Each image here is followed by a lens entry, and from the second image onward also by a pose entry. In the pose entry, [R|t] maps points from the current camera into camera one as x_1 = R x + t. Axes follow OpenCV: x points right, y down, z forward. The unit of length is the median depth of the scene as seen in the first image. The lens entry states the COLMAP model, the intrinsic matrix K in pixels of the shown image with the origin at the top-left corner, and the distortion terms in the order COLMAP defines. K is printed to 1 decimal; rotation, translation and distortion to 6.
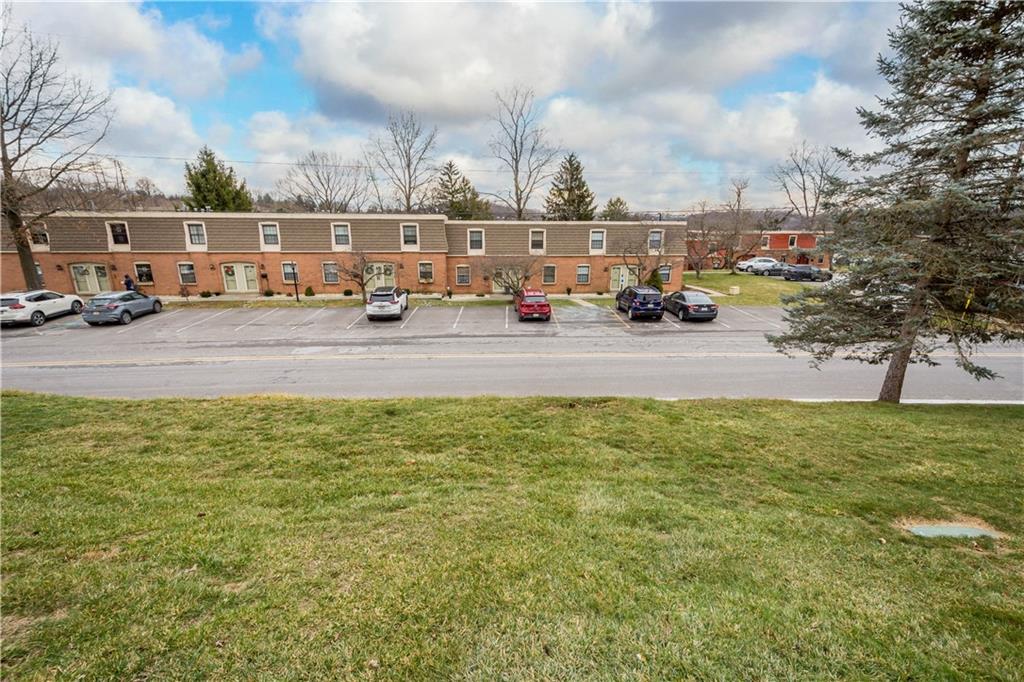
lens RADIAL K [[439.9, 0, 512.1], [0, 439.9, 337.2], [0, 0, 1]] dist [0.001746, 0.000049]
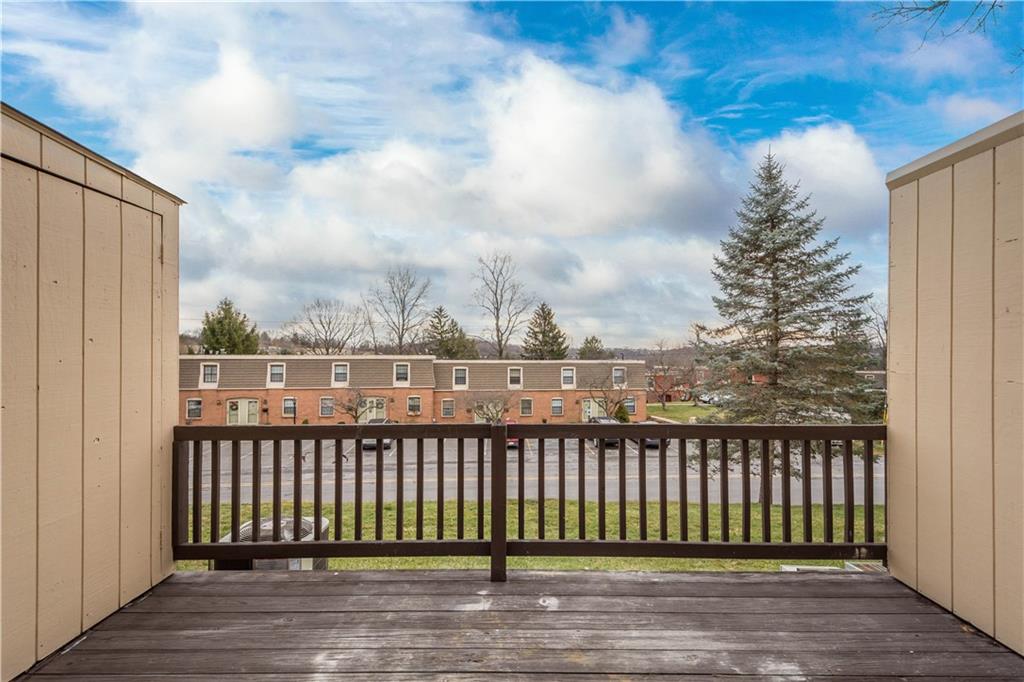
lens RADIAL K [[440.7, 0, 508.5], [0, 440.7, 350.9], [0, 0, 1]] dist [0.026853, -0.000011]
pose [[0.999779, -0.002756, 0.020857, 0.016727], [0.008156, 0.964620, -0.263518, 0.013105], [-0.019393, 0.263630, 0.964429, -0.104833]]
